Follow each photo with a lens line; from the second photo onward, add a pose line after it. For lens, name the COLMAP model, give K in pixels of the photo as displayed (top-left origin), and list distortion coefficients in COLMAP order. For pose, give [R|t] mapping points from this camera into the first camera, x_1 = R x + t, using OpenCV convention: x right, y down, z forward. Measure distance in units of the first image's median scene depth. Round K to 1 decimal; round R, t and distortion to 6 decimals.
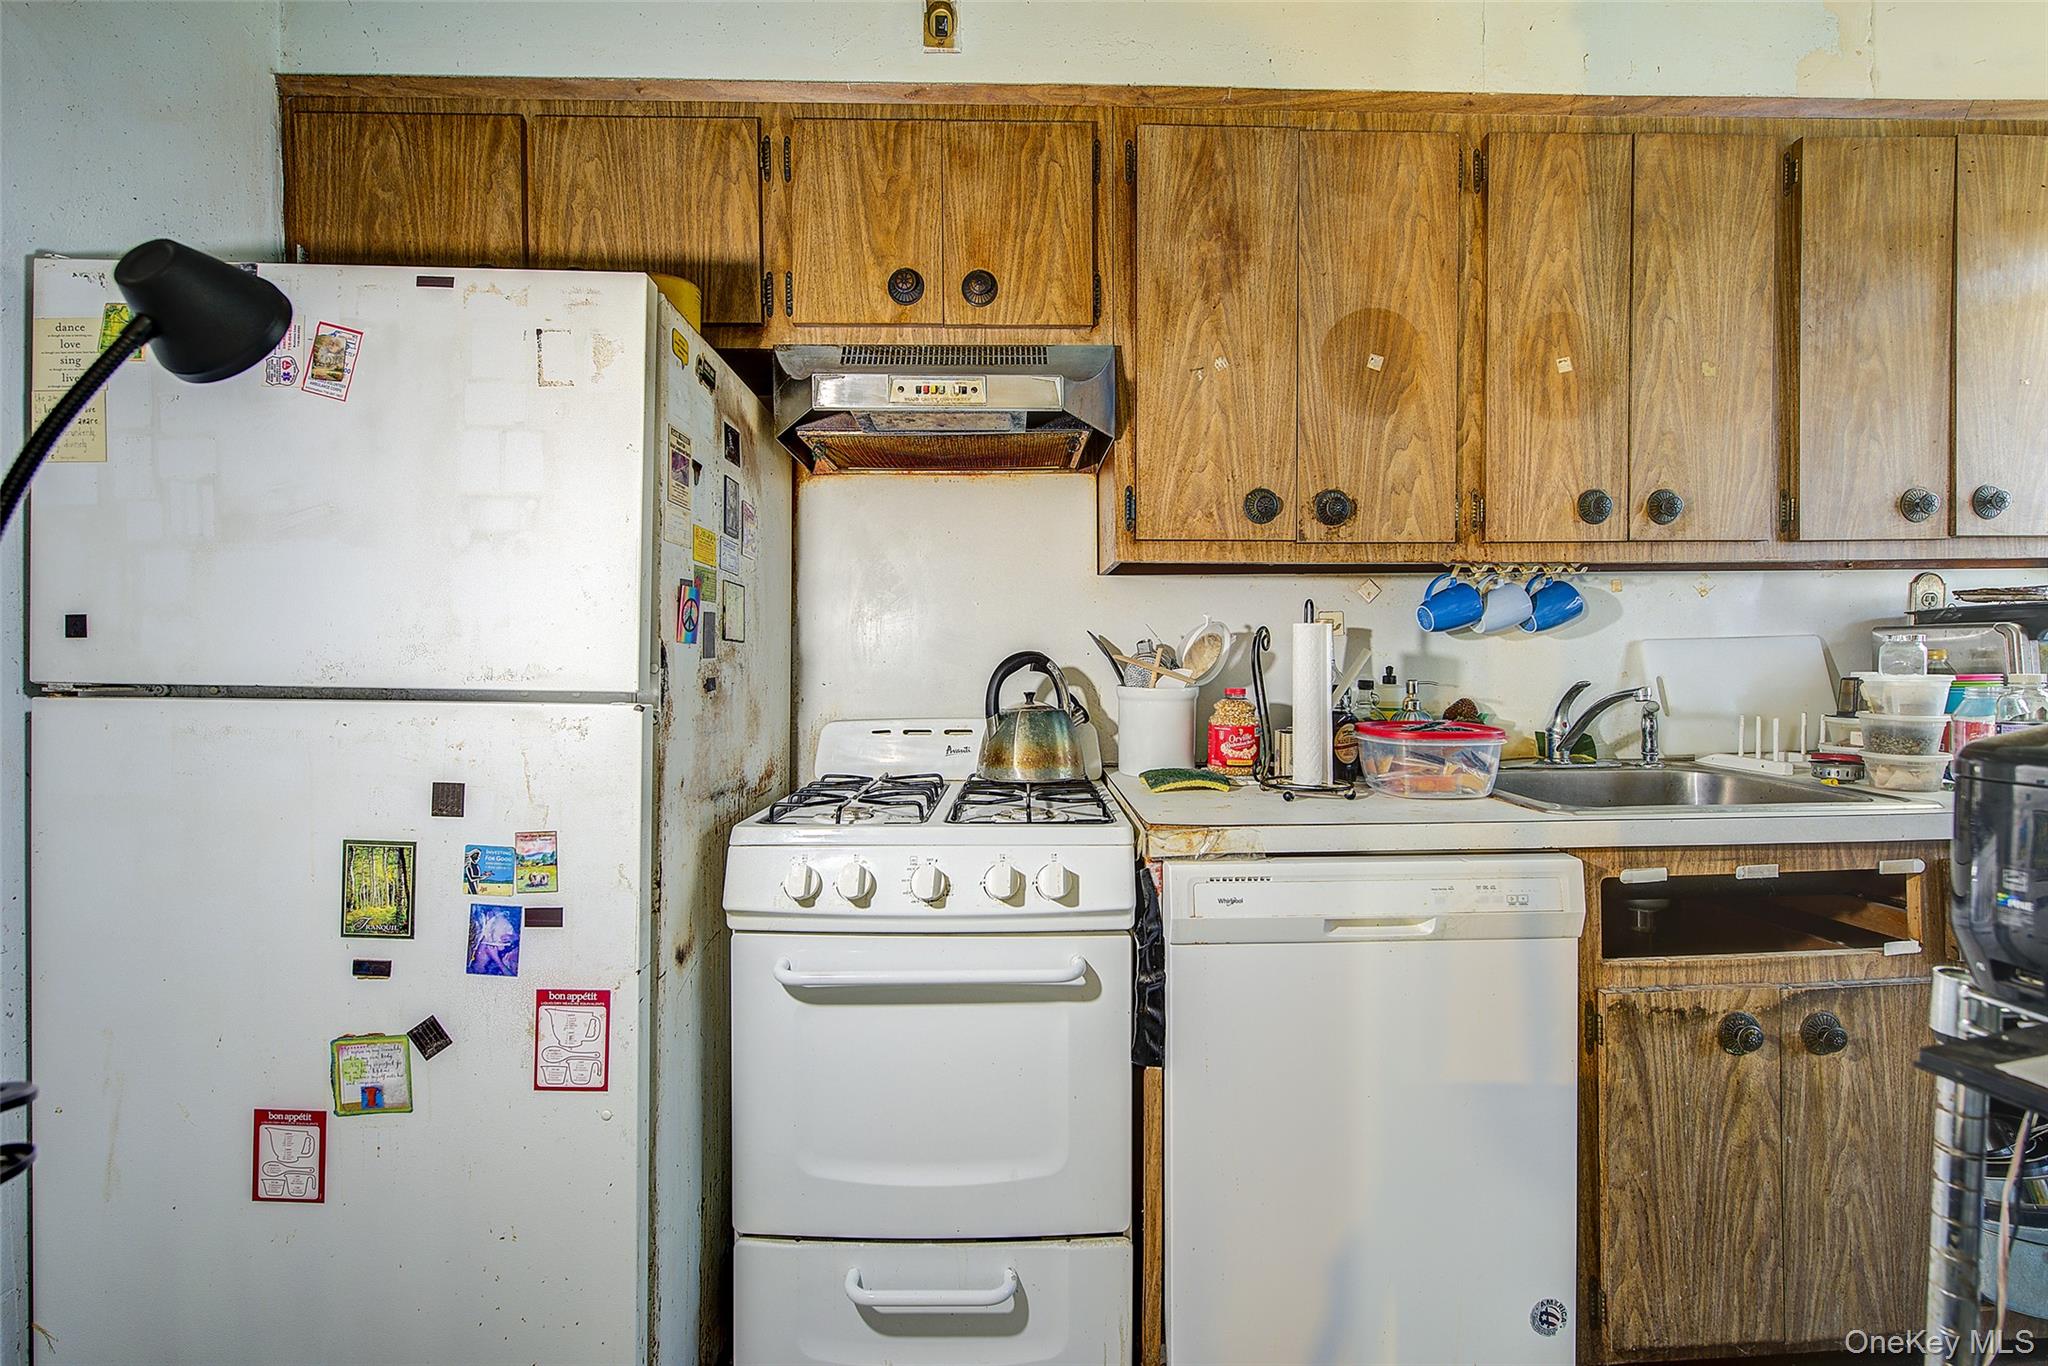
lens RADIAL K [[908.9, 0, 1024.0], [0, 908.9, 675.5], [0, 0, 1]] dist [-0.003400, -0.000370]
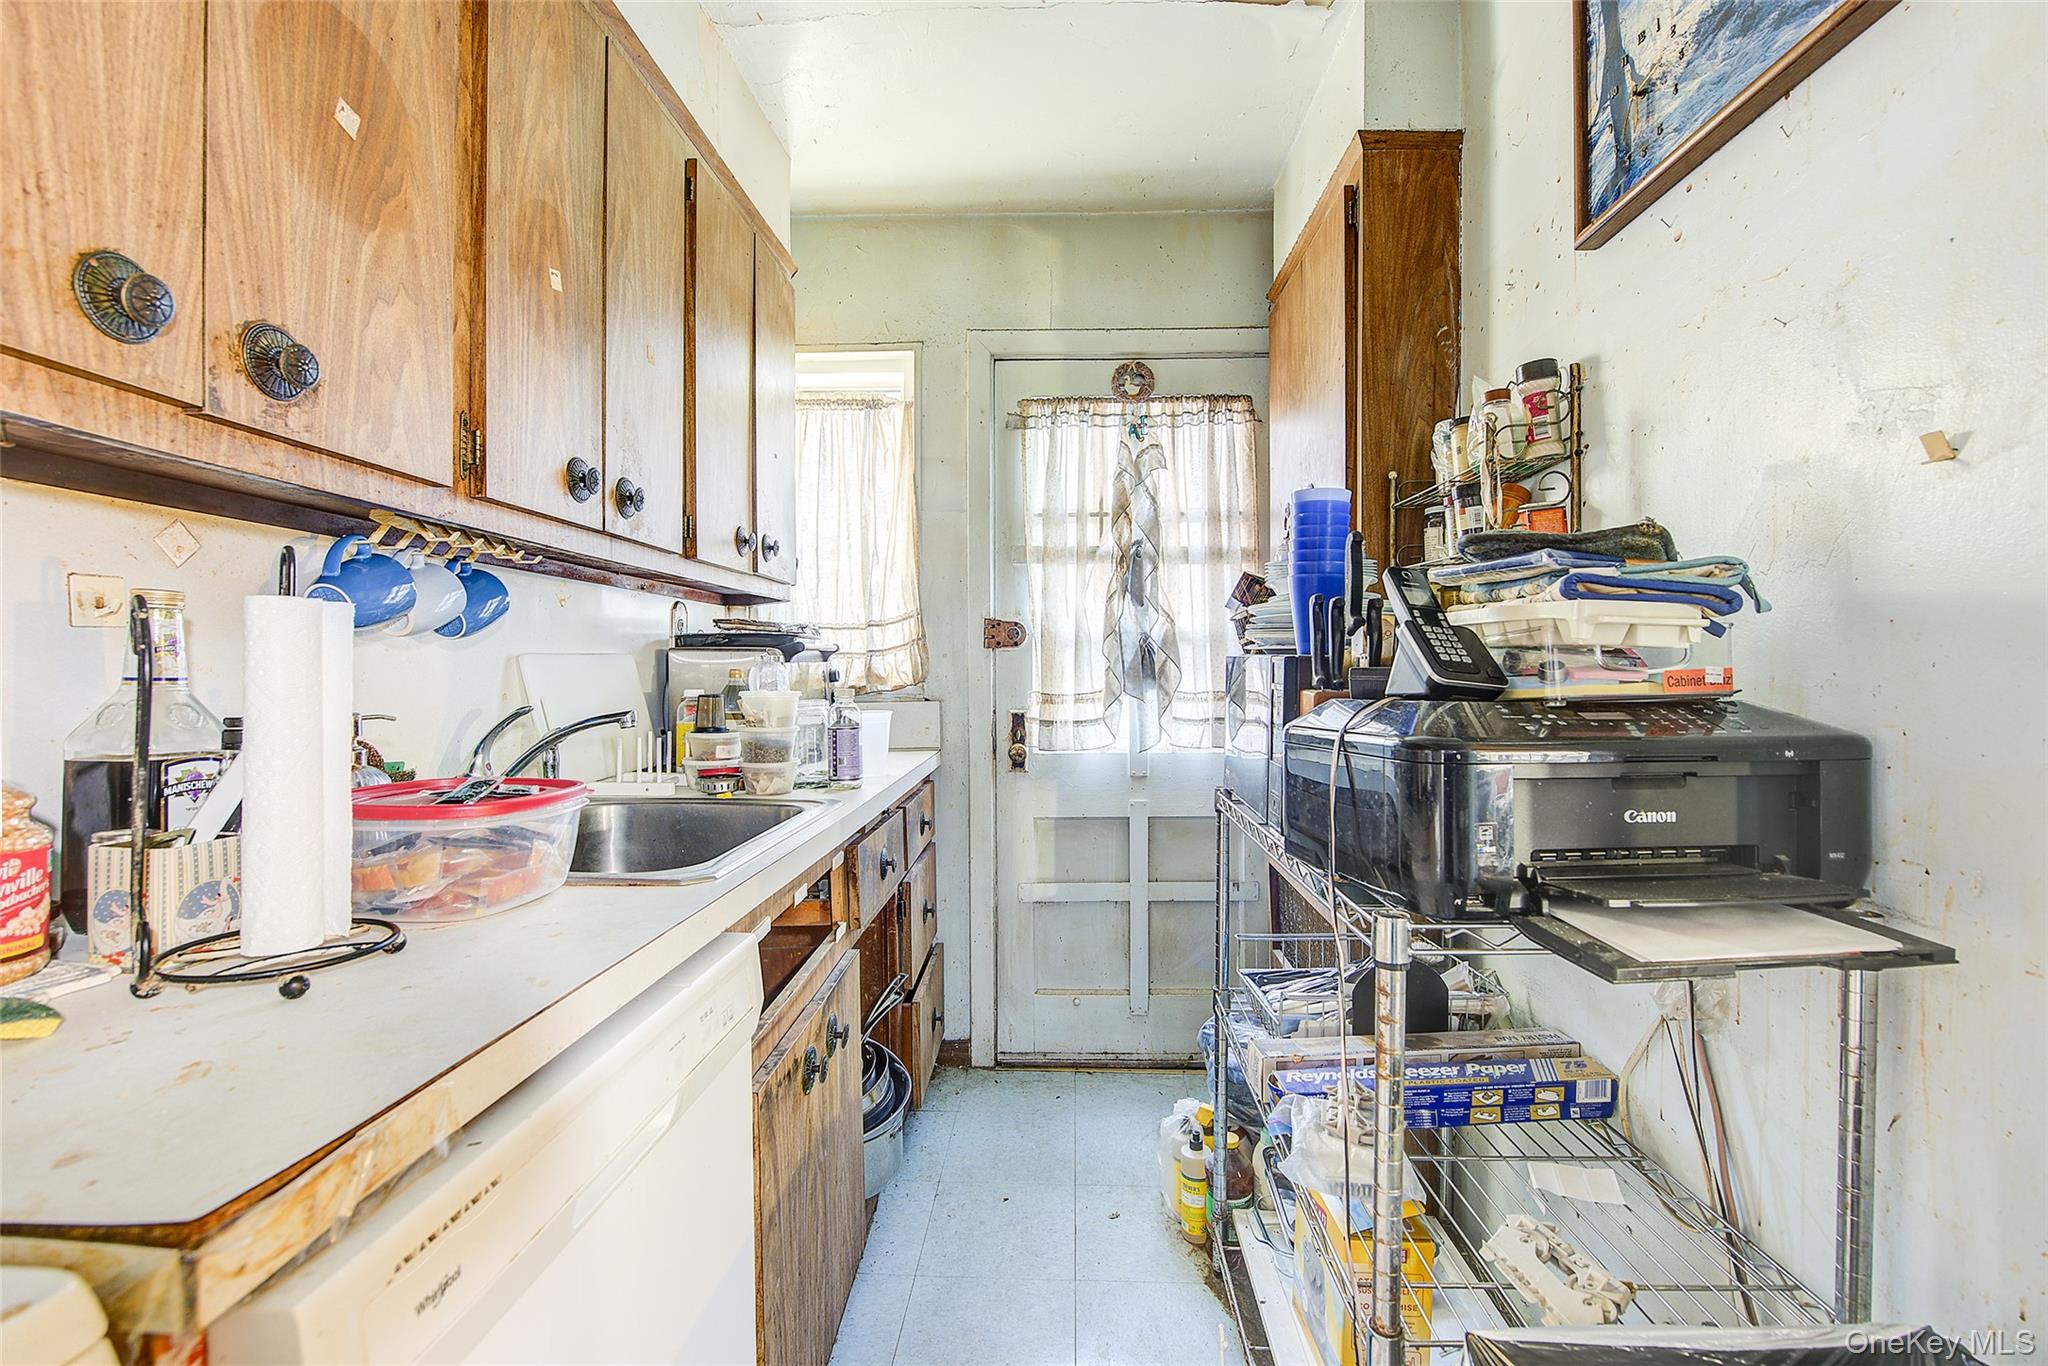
lens RADIAL K [[908.9, 0, 1026.5], [0, 908.9, 673.1], [0, 0, 1]] dist [-0.003400, -0.000370]
pose [[0.024178, 0.005693, 0.999691, -0.132752], [0.009802, 0.999934, -0.005931, -0.012751], [-0.999660, 0.009942, 0.024120, 0.593065]]
